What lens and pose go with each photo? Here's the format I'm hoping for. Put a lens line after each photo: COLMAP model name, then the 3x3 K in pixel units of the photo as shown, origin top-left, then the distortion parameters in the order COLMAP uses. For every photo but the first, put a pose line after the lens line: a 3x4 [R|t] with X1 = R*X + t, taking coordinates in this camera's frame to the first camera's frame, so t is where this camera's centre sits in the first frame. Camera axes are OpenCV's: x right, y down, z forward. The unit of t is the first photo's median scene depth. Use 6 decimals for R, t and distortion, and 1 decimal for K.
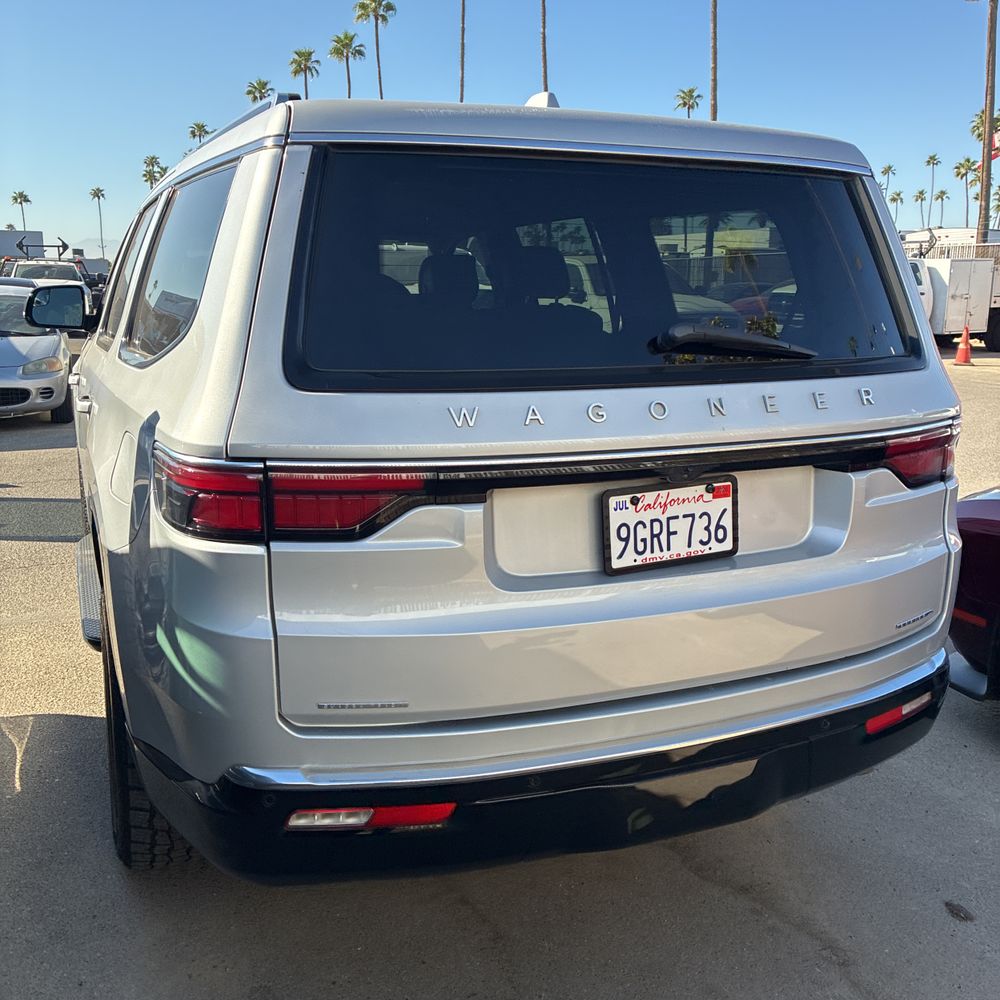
lens RADIAL K [[1020.7, 0, 510.1], [0, 1020.7, 504.0], [0, 0, 1]] dist [0.023964, 0.000000]
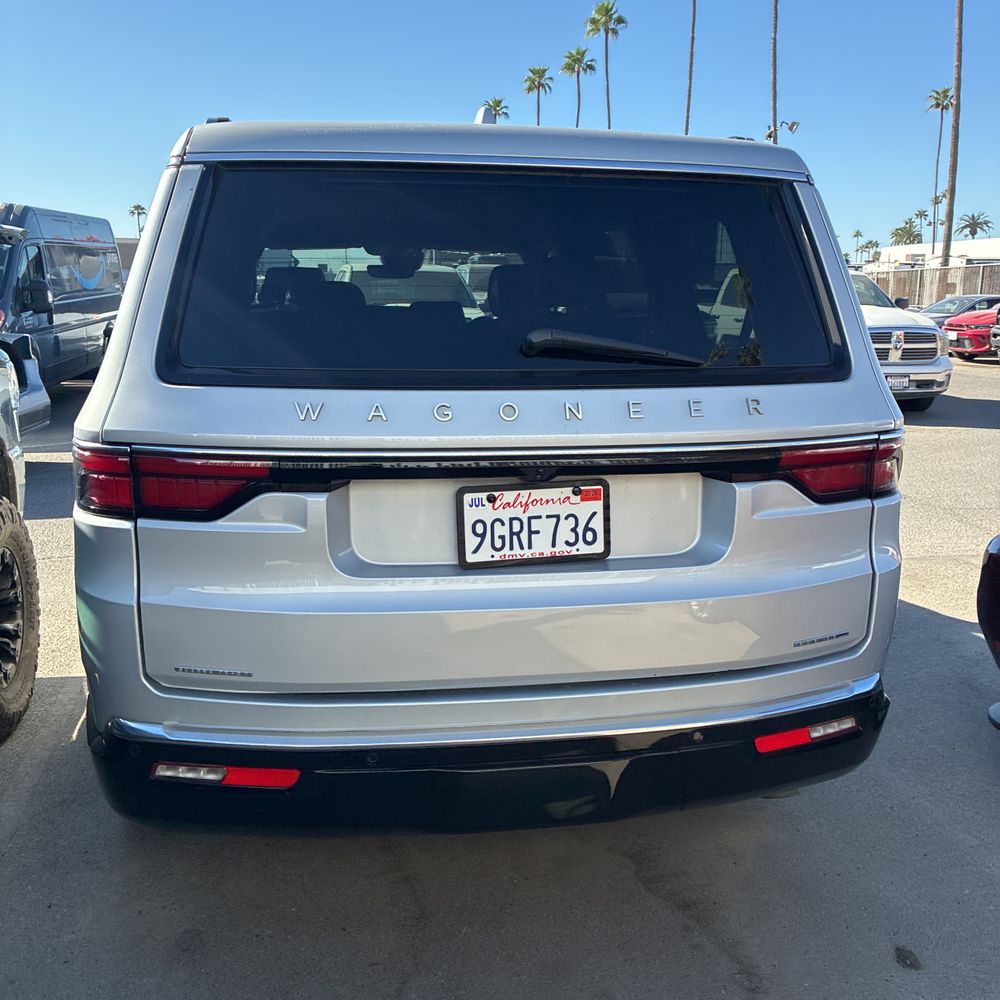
lens RADIAL K [[1020.7, 0, 485.7], [0, 1020.7, 499.5], [0, 0, 1]] dist [0.023964, 0.000000]
pose [[0.976044, 0.046319, -0.212587, 0.329109], [-0.049530, 0.998725, -0.009802, 0.008069], [0.211861, 0.020096, 0.977093, -0.014099]]
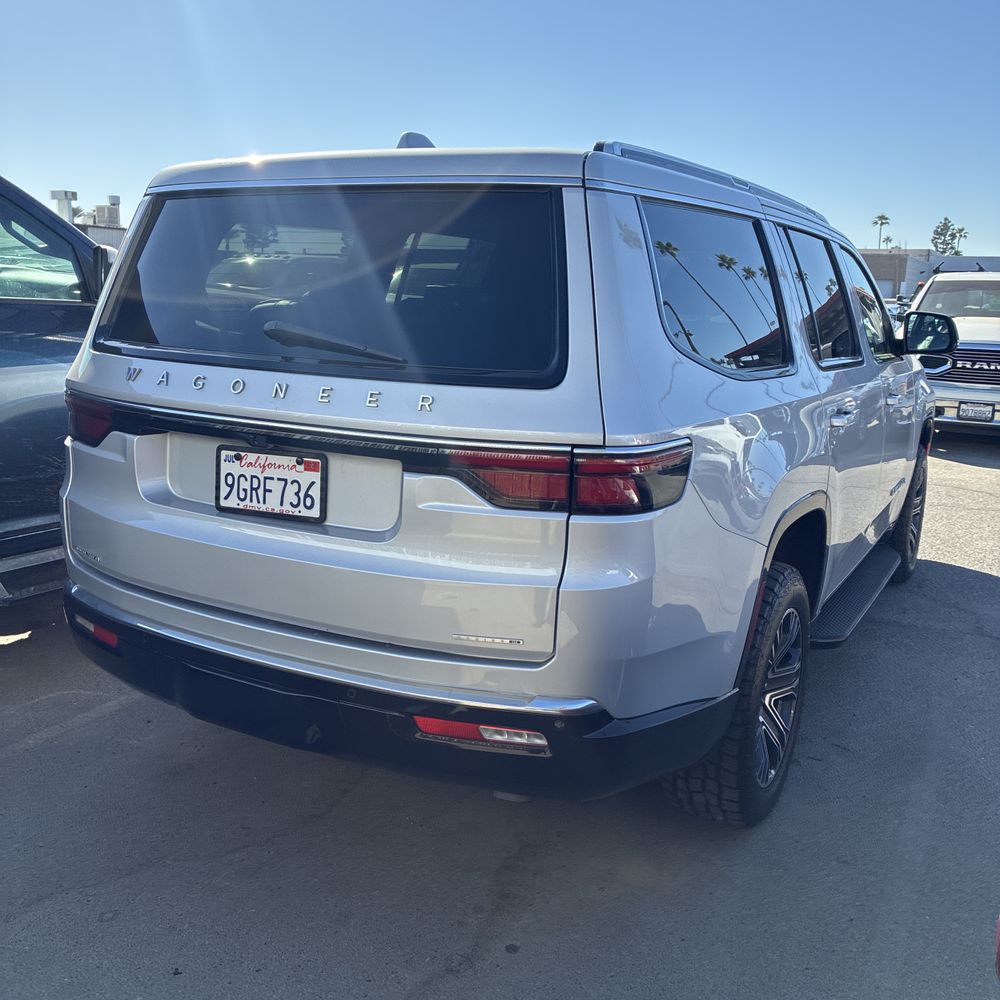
lens RADIAL K [[1020.7, 0, 504.3], [0, 1020.7, 500.7], [0, 0, 1]] dist [0.023964, 0.000000]
pose [[0.620969, 0.173882, -0.764306, 1.285957], [-0.193344, 0.978934, 0.065627, -0.095961], [0.759616, 0.107022, 0.641506, 0.427944]]
